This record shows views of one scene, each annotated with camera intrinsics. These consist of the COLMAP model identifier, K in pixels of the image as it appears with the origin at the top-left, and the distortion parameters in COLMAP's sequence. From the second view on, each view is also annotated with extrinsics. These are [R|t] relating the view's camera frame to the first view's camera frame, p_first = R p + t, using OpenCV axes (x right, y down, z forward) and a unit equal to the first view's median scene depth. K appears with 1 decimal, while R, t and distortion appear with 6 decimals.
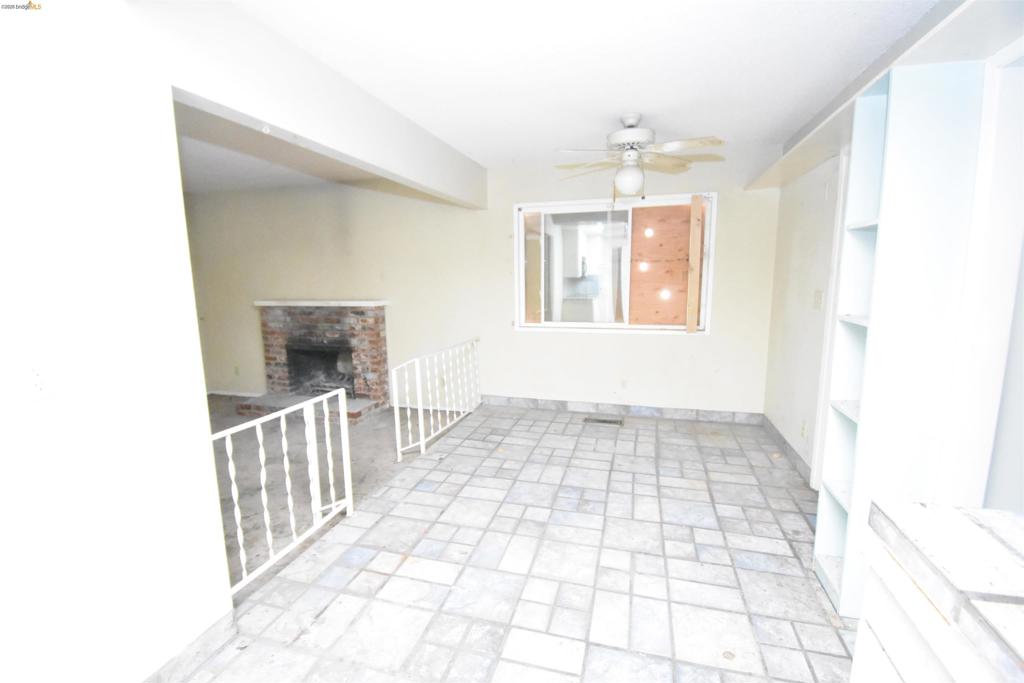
lens RADIAL K [[459.4, 0, 511.7], [0, 459.4, 341.4], [0, 0, 1]] dist [-0.001225, -0.000134]
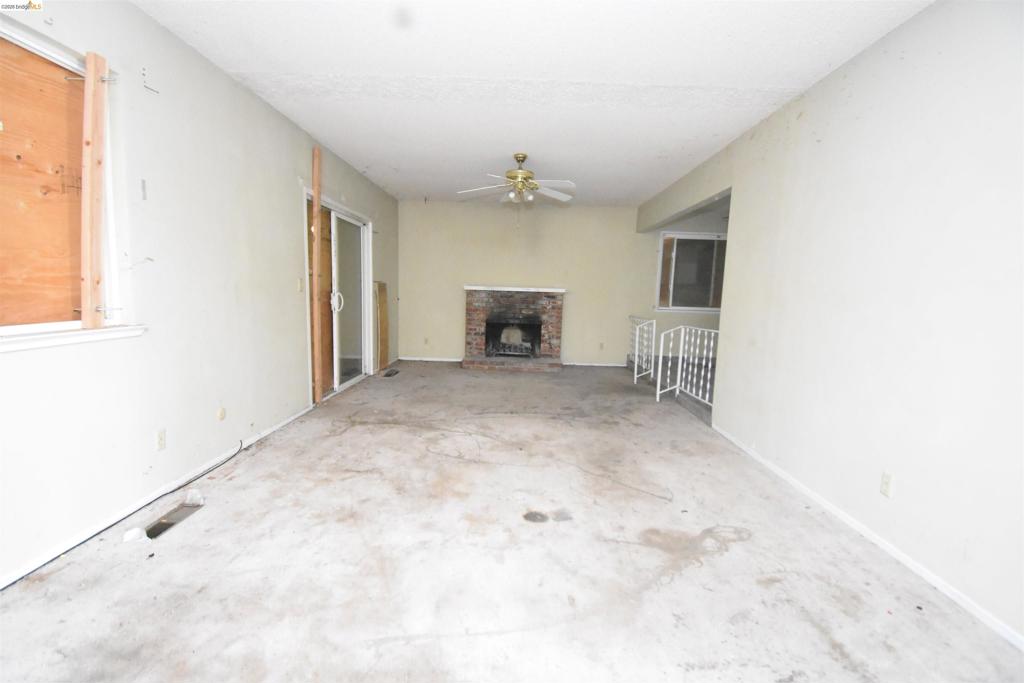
lens RADIAL K [[459.4, 0, 513.3], [0, 459.4, 344.7], [0, 0, 1]] dist [-0.001225, -0.000134]
pose [[0.961363, 0.010019, 0.275101, -0.811008], [-0.004945, 0.999805, -0.019134, 0.111687], [-0.275239, 0.017035, 0.961225, -0.335578]]
